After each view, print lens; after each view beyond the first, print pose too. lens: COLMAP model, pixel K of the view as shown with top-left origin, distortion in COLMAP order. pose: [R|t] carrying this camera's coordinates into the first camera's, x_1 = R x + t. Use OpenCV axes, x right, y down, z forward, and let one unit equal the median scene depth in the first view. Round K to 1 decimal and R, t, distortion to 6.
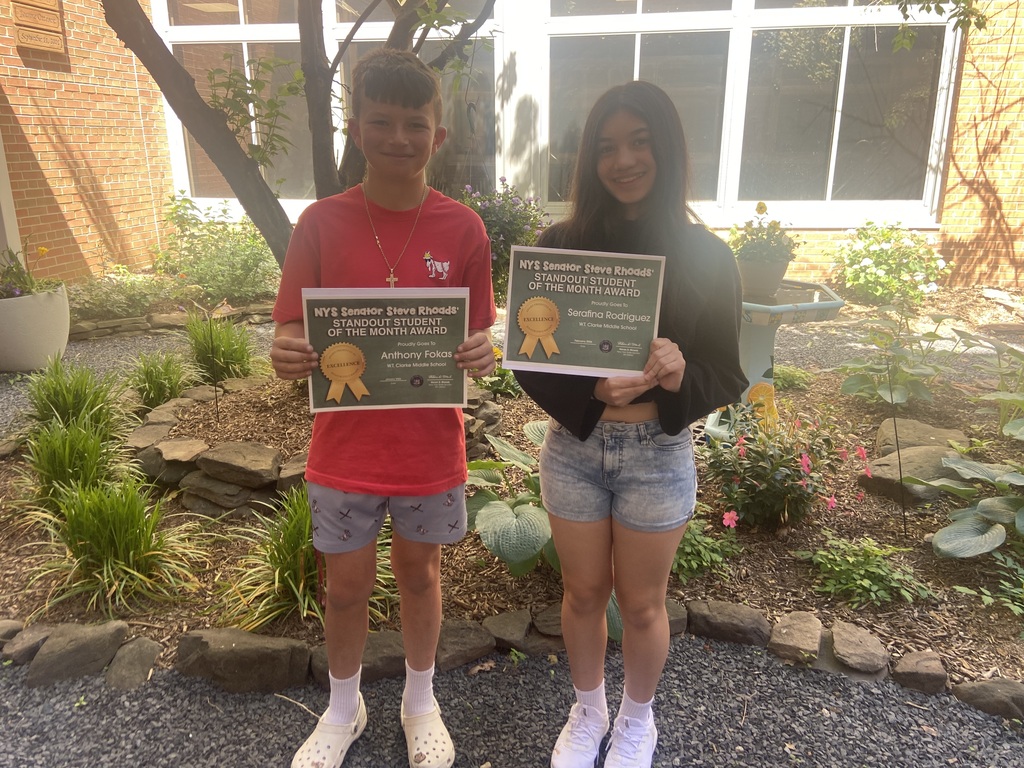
lens RADIAL K [[809.1, 0, 490.0], [0, 809.1, 378.9], [0, 0, 1]] dist [0.142305, -0.198360]
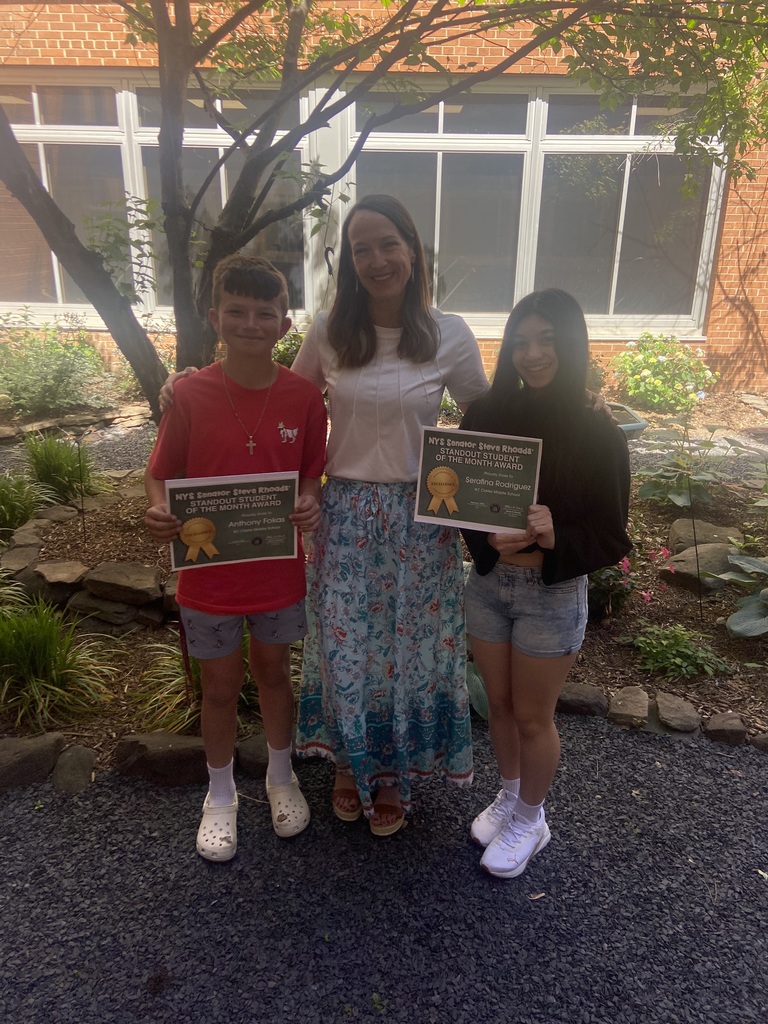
lens RADIAL K [[809.1, 0, 384.0], [0, 809.1, 512.0], [0, 0, 1]] dist [0.142305, -0.198360]
pose [[0.989047, -0.030045, 0.144511, -0.139112], [0.022188, 0.998202, 0.055682, -0.049785], [-0.145924, -0.051866, 0.987935, -0.131721]]
